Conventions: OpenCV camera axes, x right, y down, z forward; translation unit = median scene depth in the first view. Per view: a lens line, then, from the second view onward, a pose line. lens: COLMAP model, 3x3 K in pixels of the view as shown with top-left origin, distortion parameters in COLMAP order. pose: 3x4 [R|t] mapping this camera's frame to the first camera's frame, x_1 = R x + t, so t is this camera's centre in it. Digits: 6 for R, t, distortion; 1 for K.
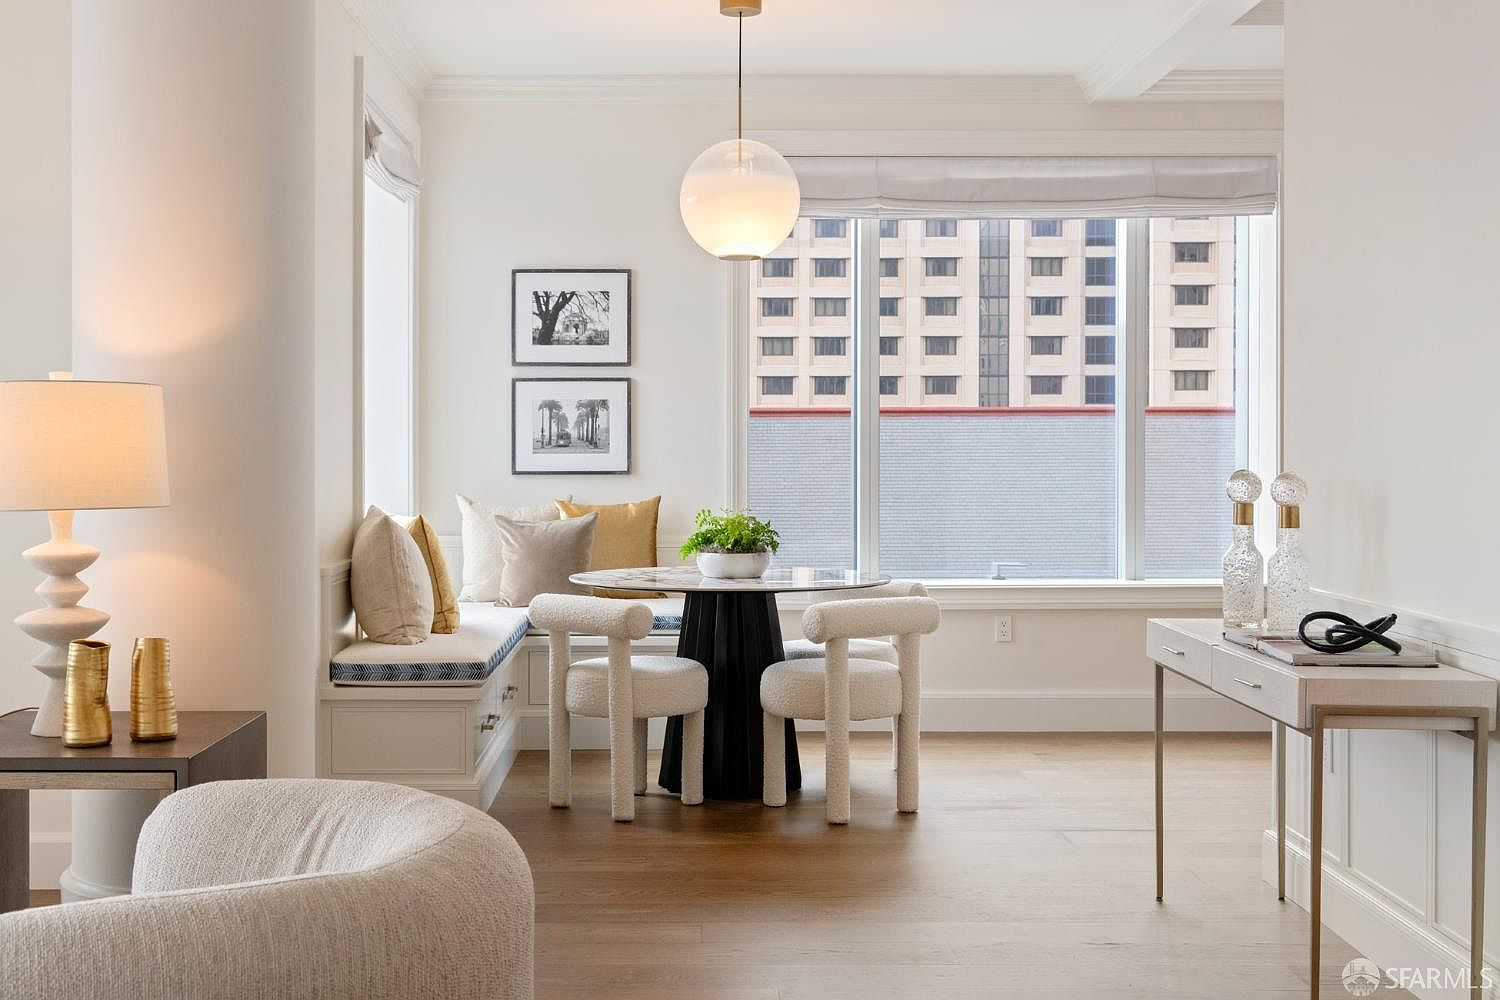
lens RADIAL K [[1708.4, 0, 745.7], [0, 1708.4, 486.0], [0, 0, 1]] dist [0.017312, 0.000000]
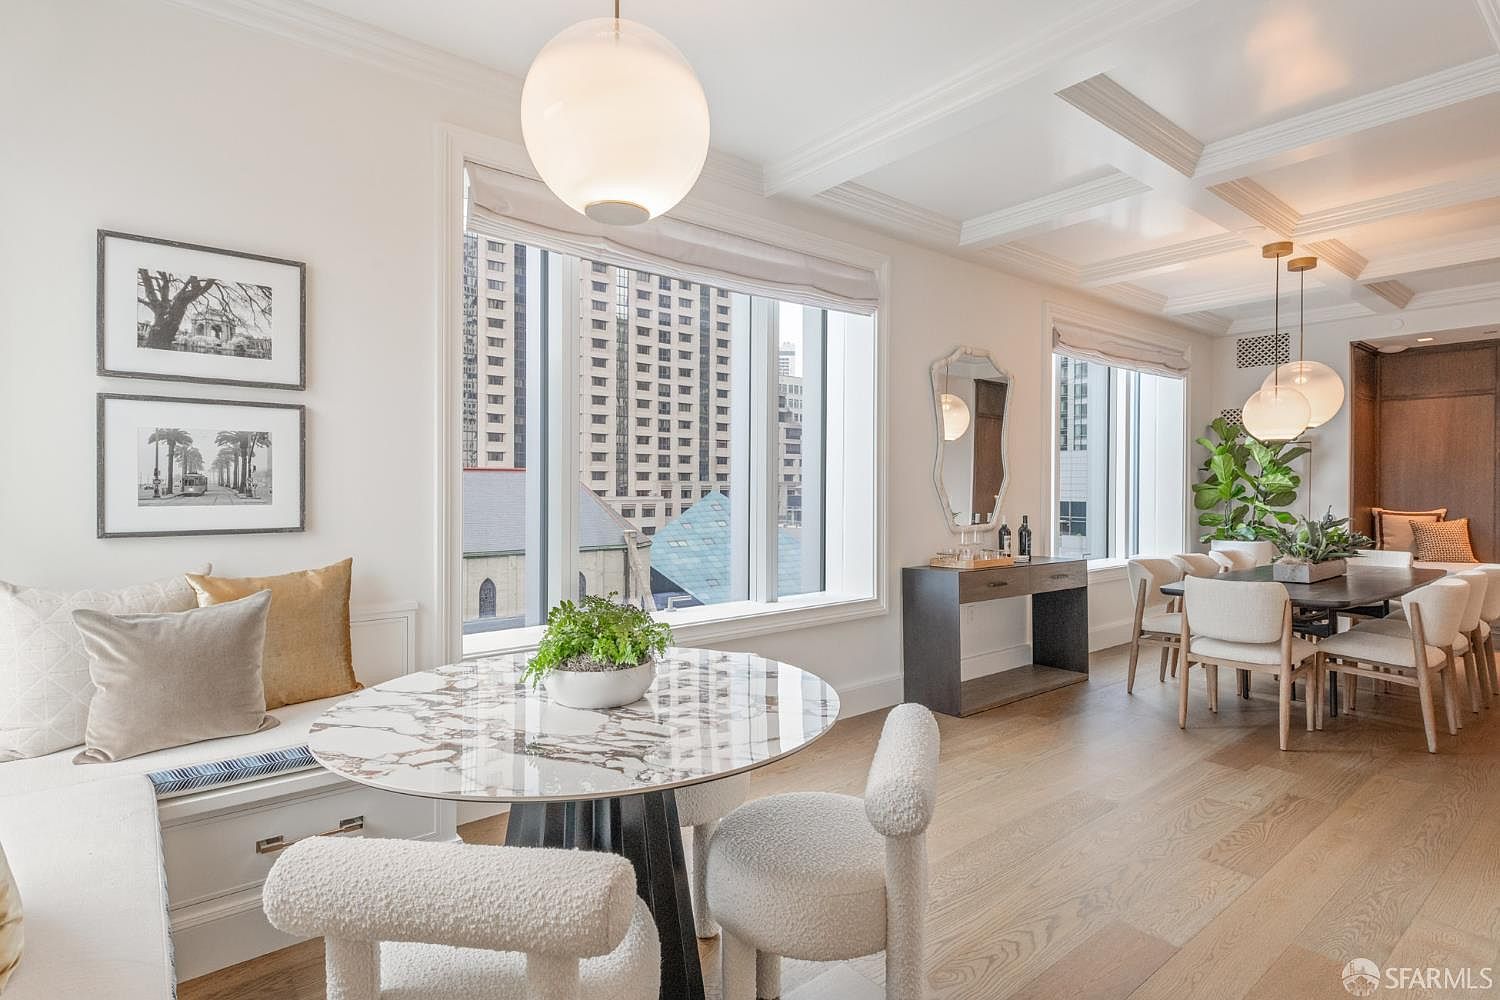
lens RADIAL K [[732.5, 0, 755.2], [0, 732.5, 498.1], [0, 0, 1]] dist [-0.003629, -0.000373]
pose [[0.790556, -0.006706, 0.612353, -0.108762], [0.016184, 0.999820, -0.009944, -0.015365], [-0.612176, 0.017771, 0.790522, 0.619539]]
